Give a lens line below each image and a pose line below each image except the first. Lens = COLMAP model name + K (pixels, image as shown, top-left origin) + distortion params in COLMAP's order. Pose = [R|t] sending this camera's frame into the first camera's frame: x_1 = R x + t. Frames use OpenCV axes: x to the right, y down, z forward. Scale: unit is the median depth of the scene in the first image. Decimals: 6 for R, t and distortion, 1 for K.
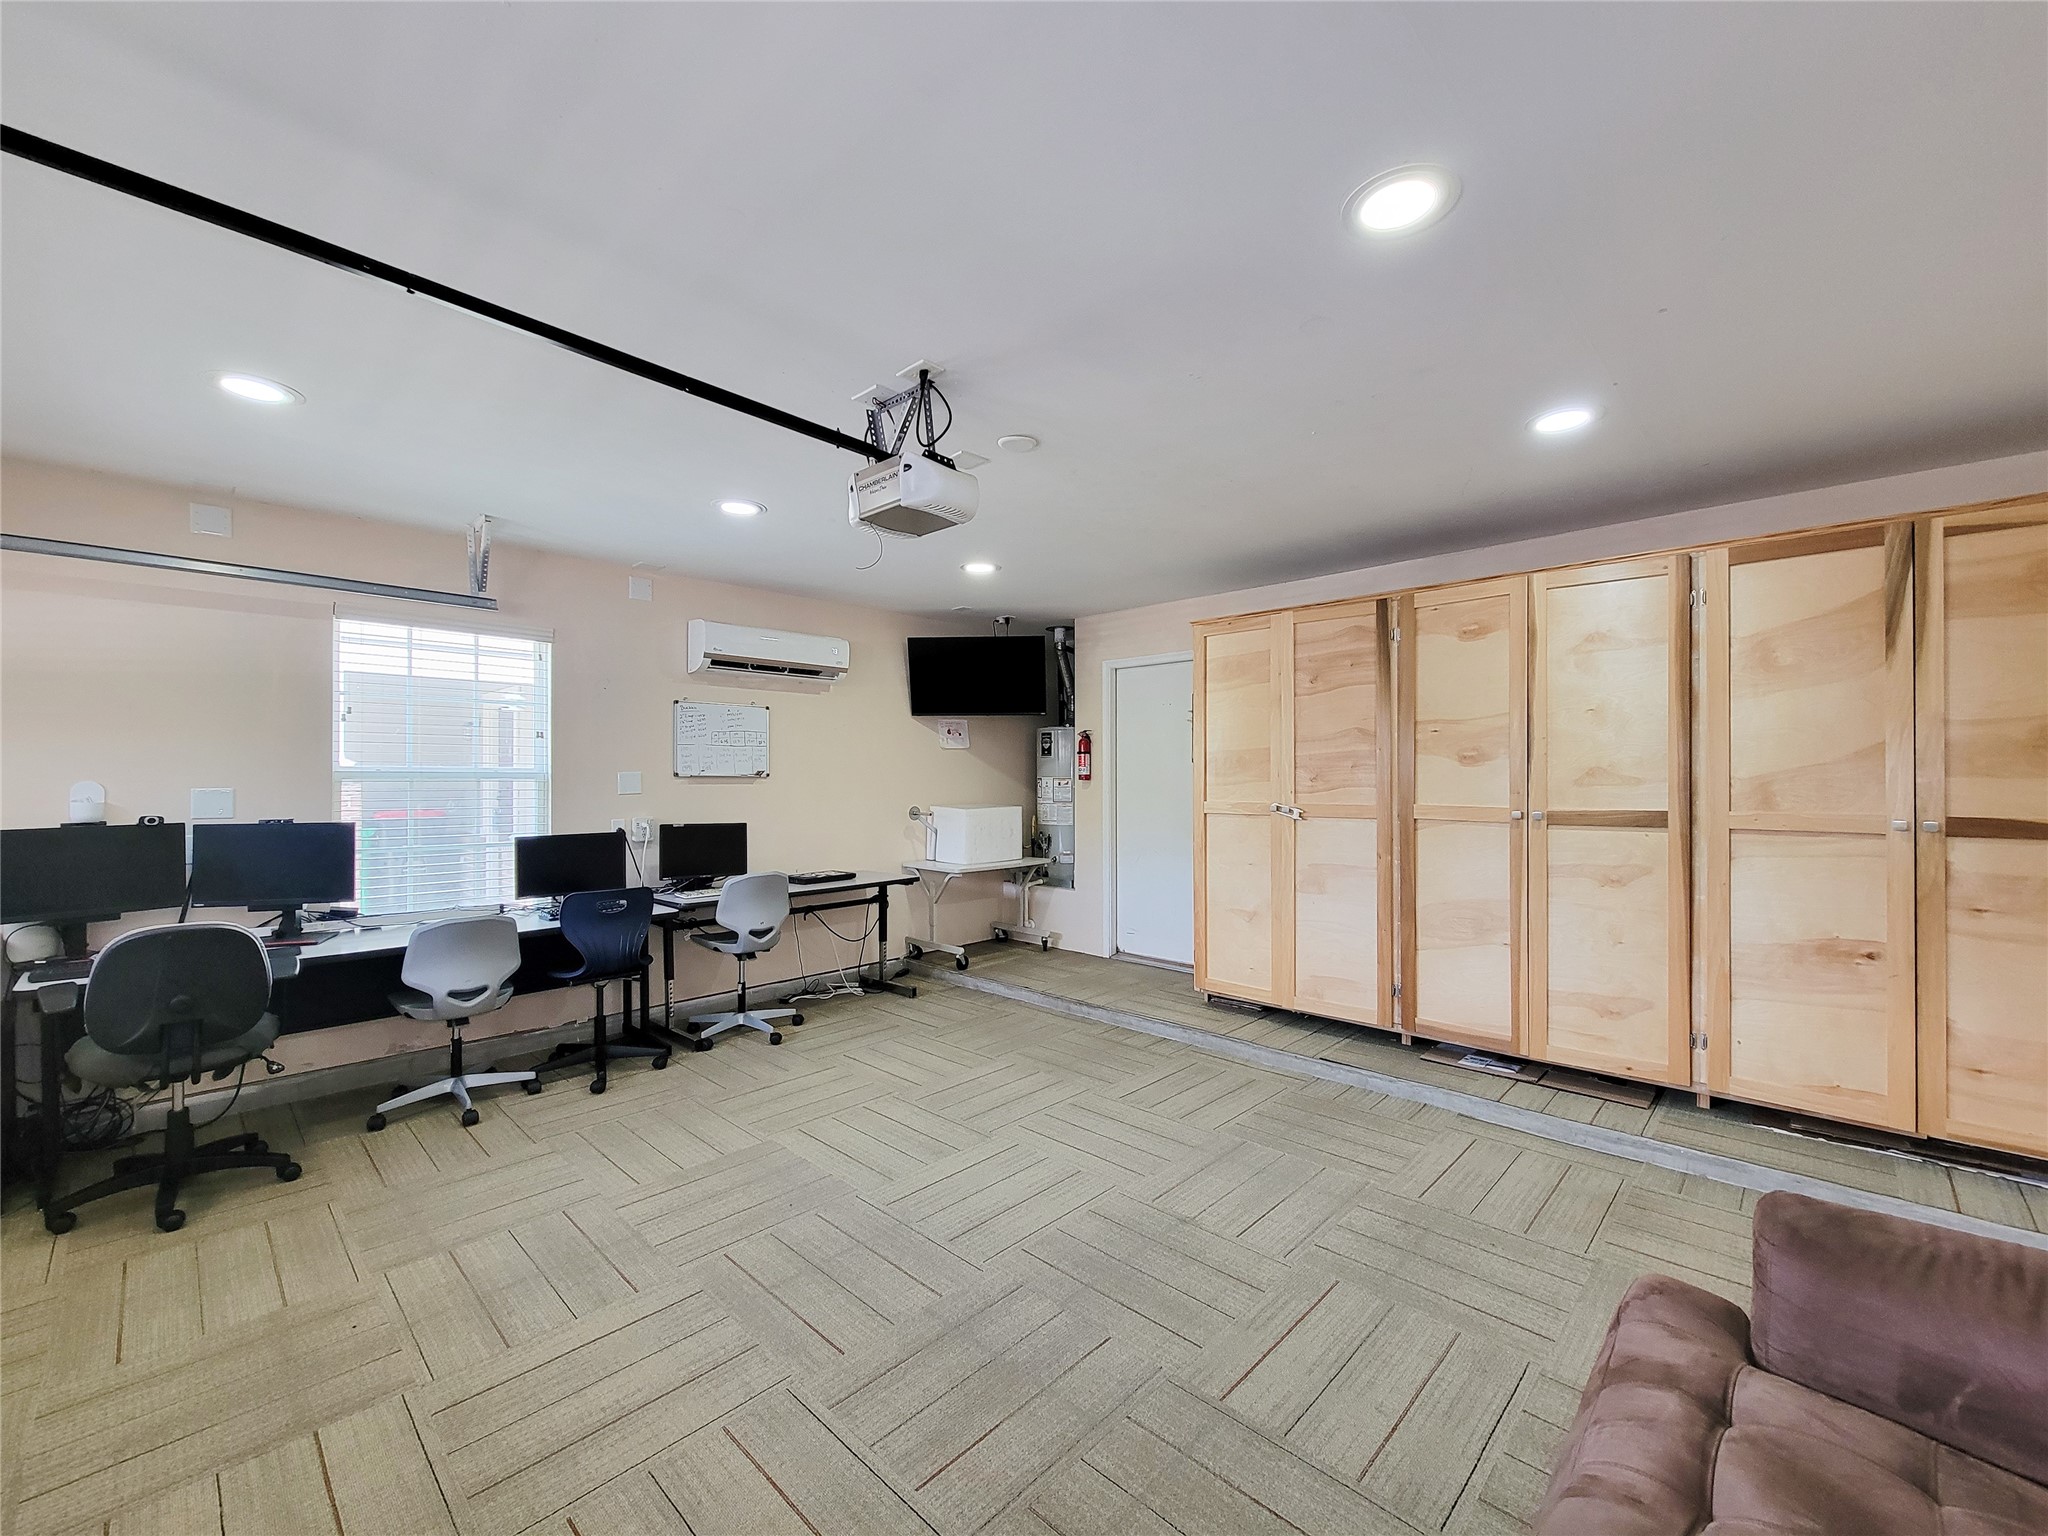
lens RADIAL K [[836.3, 0, 1018.7], [0, 836.3, 775.2], [0, 0, 1]] dist [-0.002560, -0.000012]
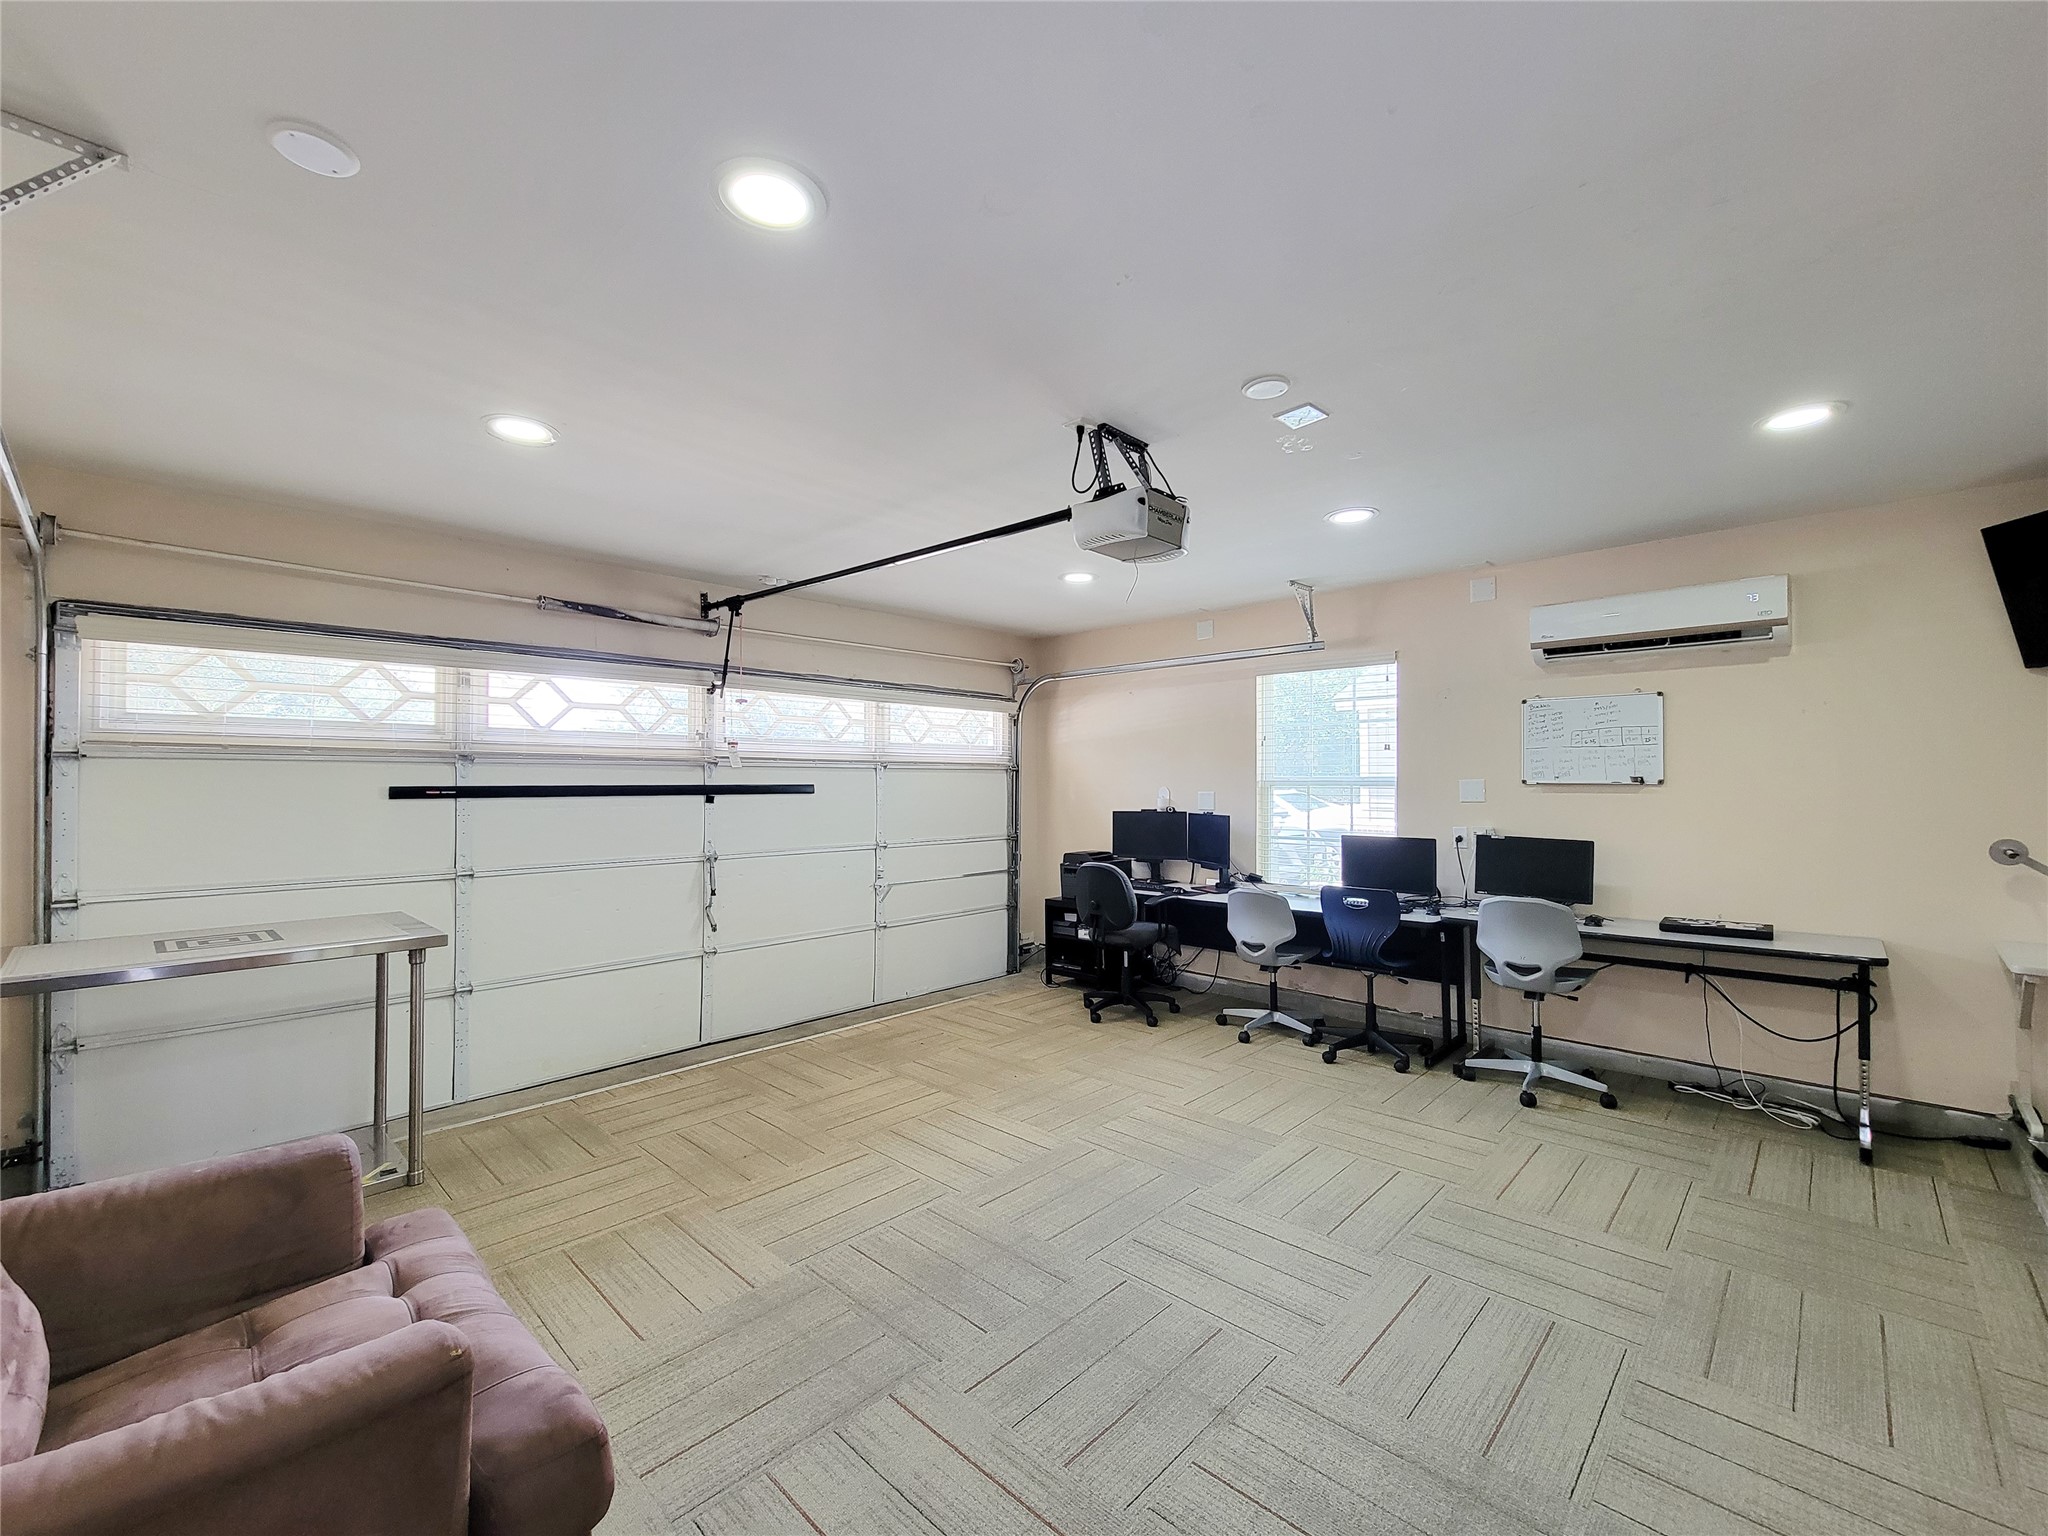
lens RADIAL K [[836.3, 0, 1019.0], [0, 836.3, 776.2], [0, 0, 1]] dist [-0.002560, -0.000012]
pose [[0.004962, -0.007400, -0.999960, 0.583774], [0.005348, 0.999959, -0.007374, -0.003664], [0.999973, -0.005312, 0.005001, 0.527942]]
